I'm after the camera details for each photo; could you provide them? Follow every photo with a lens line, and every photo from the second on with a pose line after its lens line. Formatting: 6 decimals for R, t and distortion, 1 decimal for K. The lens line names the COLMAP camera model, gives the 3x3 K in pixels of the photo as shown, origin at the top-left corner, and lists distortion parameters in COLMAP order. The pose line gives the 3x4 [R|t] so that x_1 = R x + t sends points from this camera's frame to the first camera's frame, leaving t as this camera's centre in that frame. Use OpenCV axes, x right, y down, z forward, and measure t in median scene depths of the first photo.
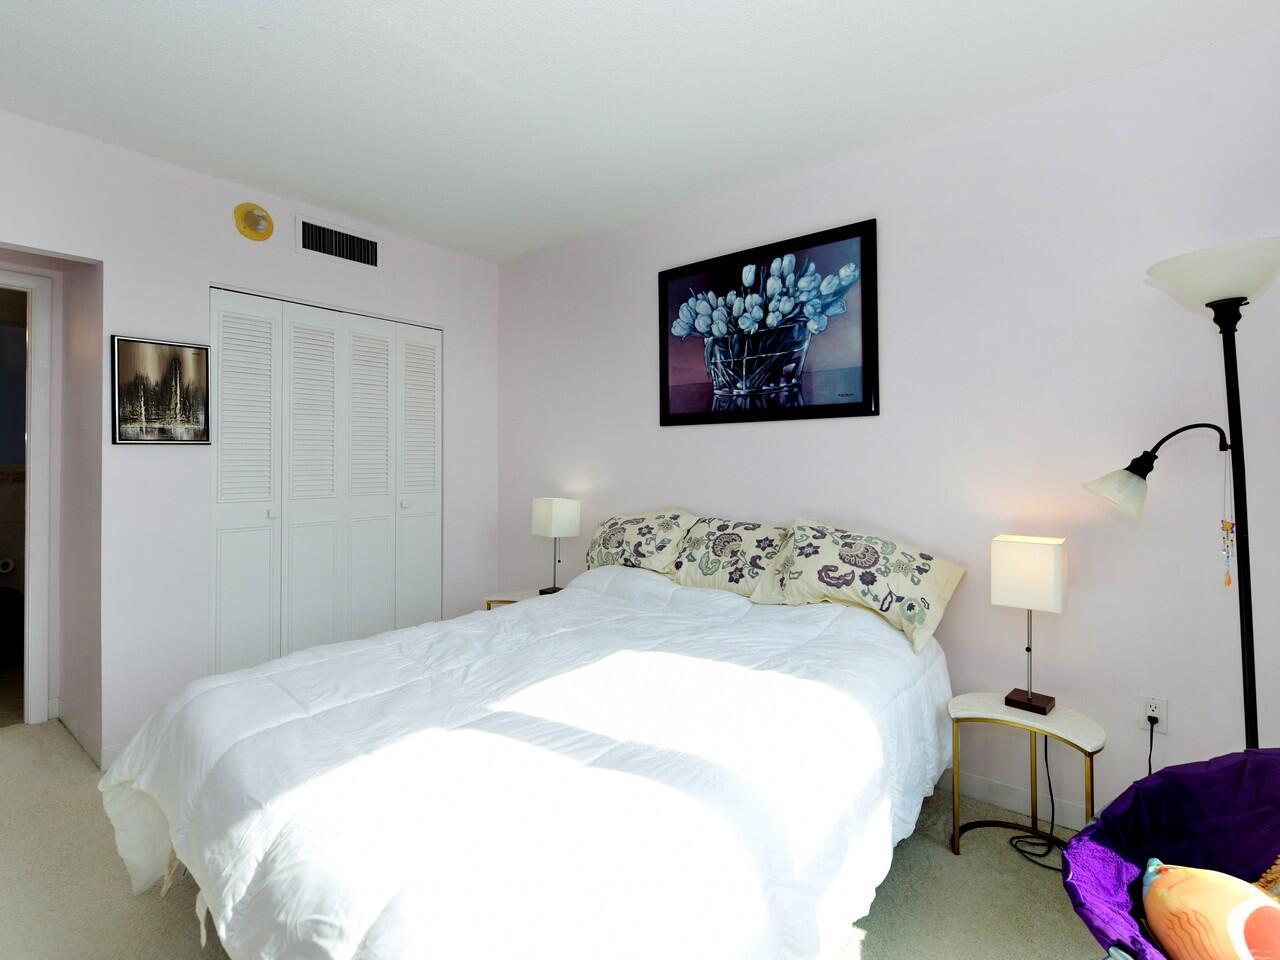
lens RADIAL K [[573.7, 0, 638.8], [0, 573.7, 453.4], [0, 0, 1]] dist [0.000165, -0.000090]
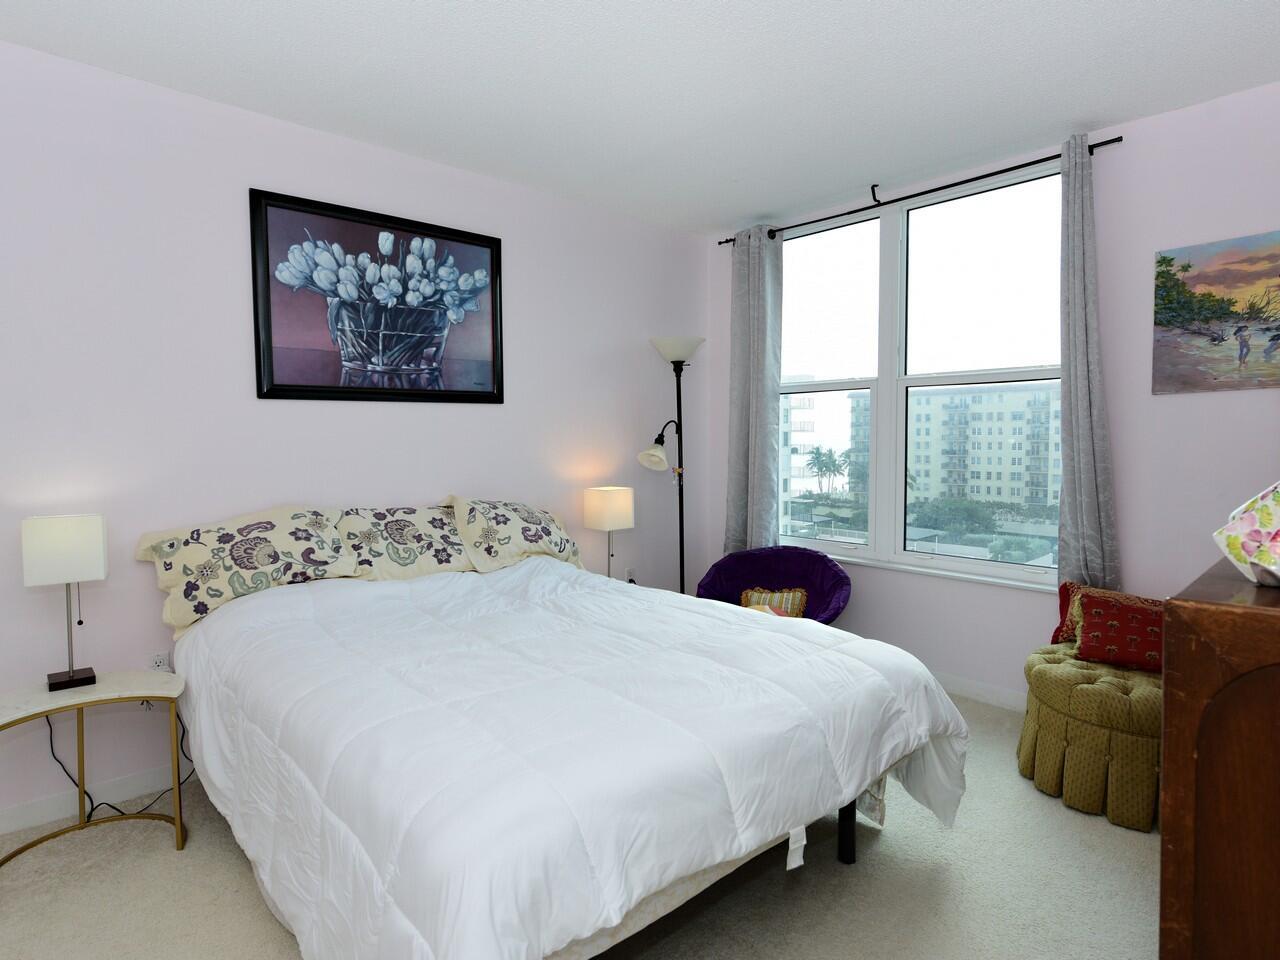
lens RADIAL K [[695.1, 0, 641.6], [0, 695.1, 459.5], [0, 0, 1]] dist [-0.004057, -0.000535]
pose [[0.186319, -0.033547, 0.981916, -0.857610], [-0.000035, 0.999417, 0.034152, 0.001058], [-0.982489, -0.006397, 0.186209, 0.387459]]
